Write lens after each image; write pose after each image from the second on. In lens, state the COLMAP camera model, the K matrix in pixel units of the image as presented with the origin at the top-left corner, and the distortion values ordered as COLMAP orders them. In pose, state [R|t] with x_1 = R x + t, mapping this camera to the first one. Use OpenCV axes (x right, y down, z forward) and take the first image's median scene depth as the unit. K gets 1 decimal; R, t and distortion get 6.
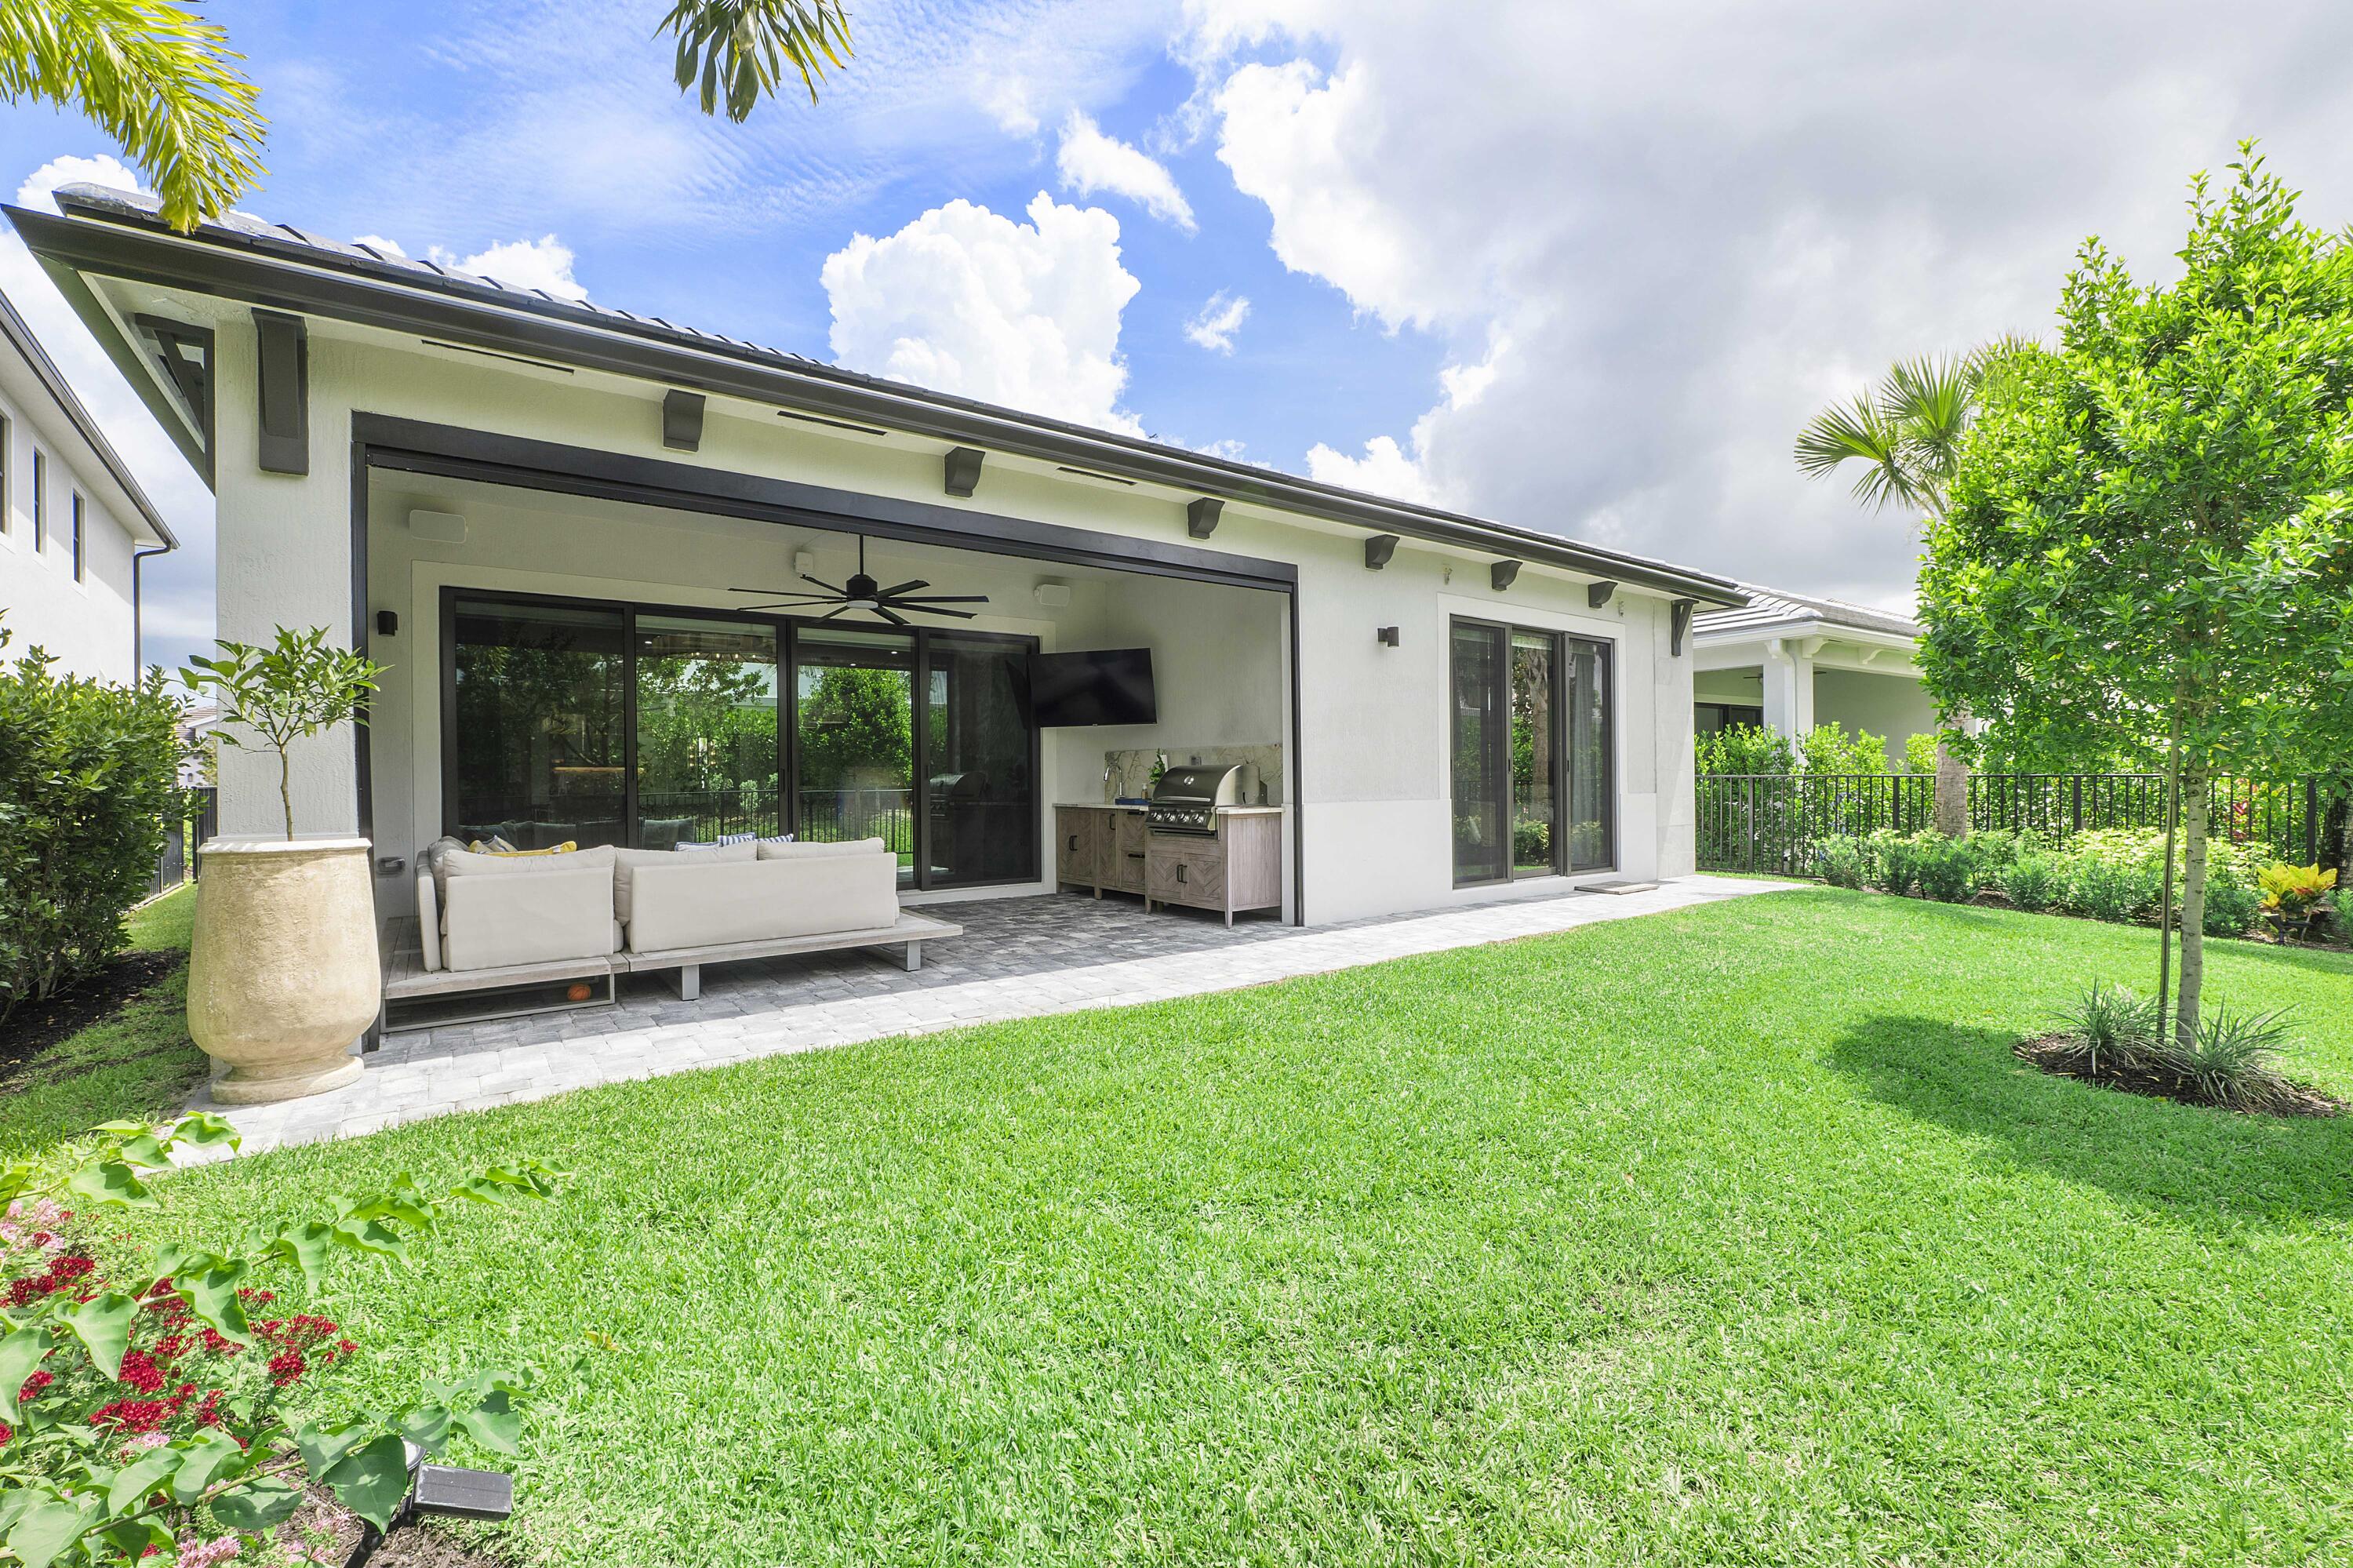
lens RADIAL K [[1001.3, 0, 1165.3], [0, 1001.3, 781.6], [0, 0, 1]] dist [-0.007580, -0.000410]
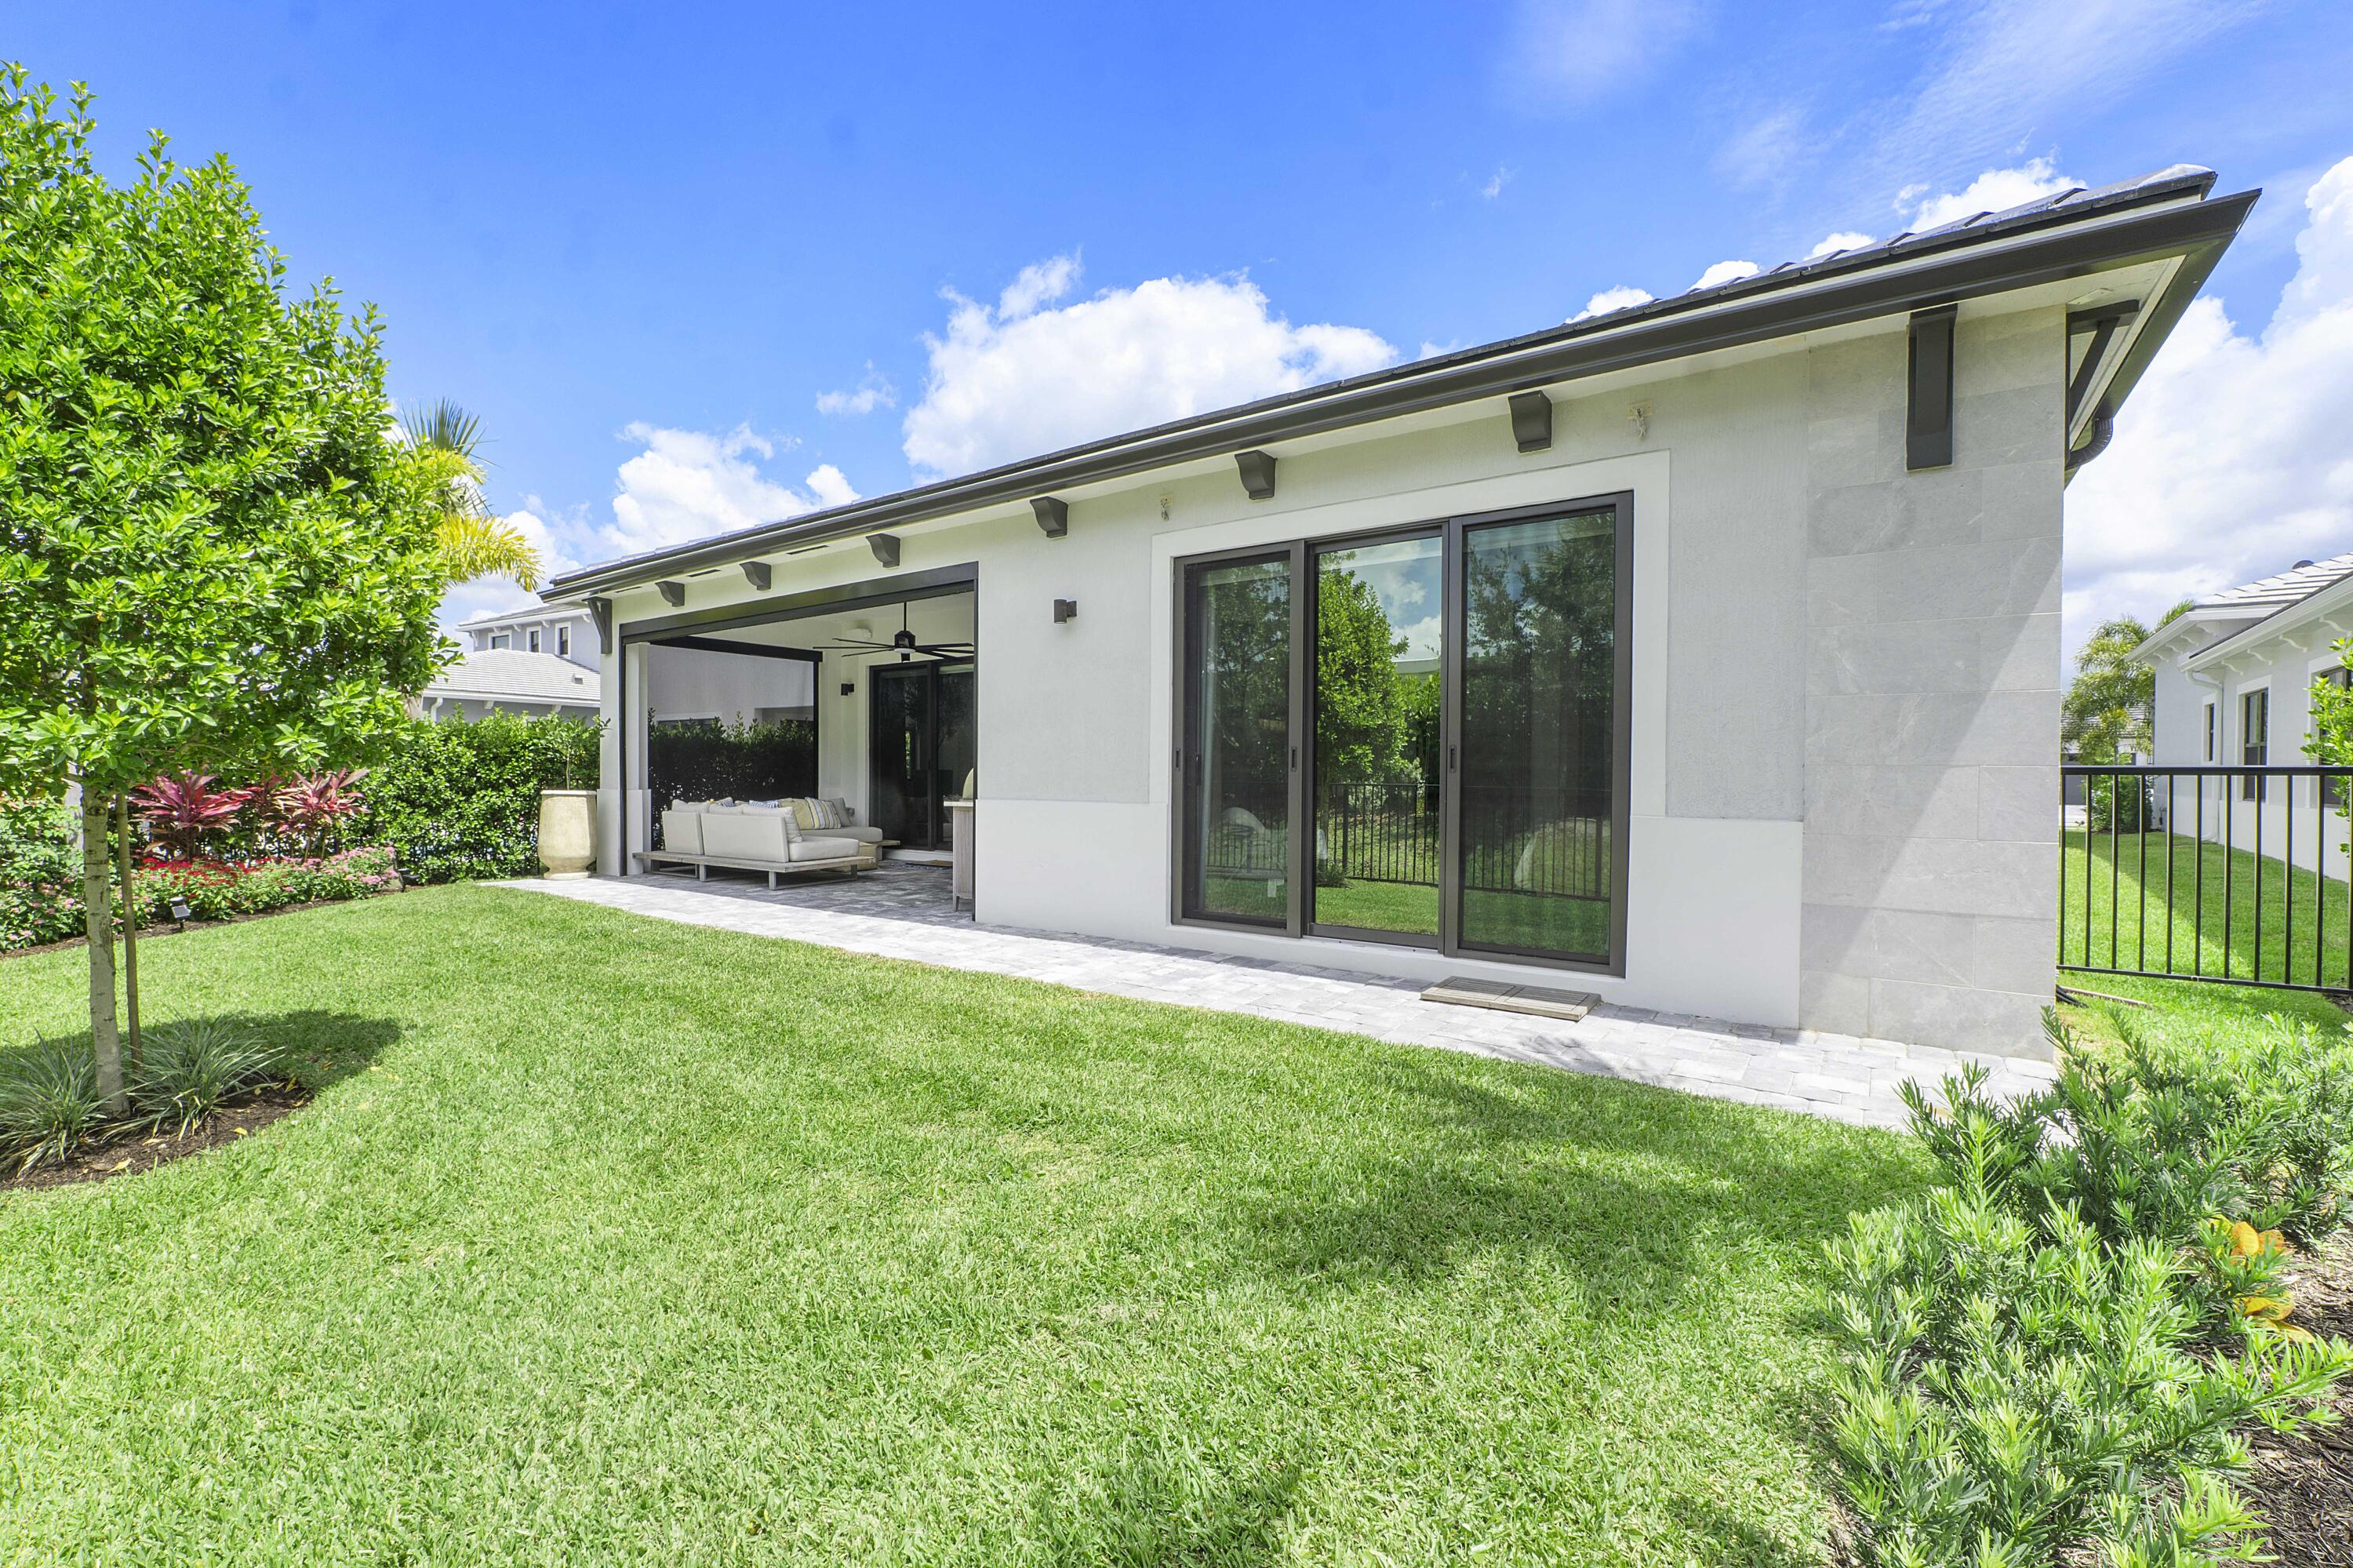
lens RADIAL K [[1001.3, 0, 1170.6], [0, 1001.3, 784.4], [0, 0, 1]] dist [-0.007580, -0.000410]
pose [[0.297849, 0.028334, -0.954192, 1.074910], [-0.001335, 0.999571, 0.029265, -0.021506], [0.954612, -0.007443, 0.297759, 0.828472]]
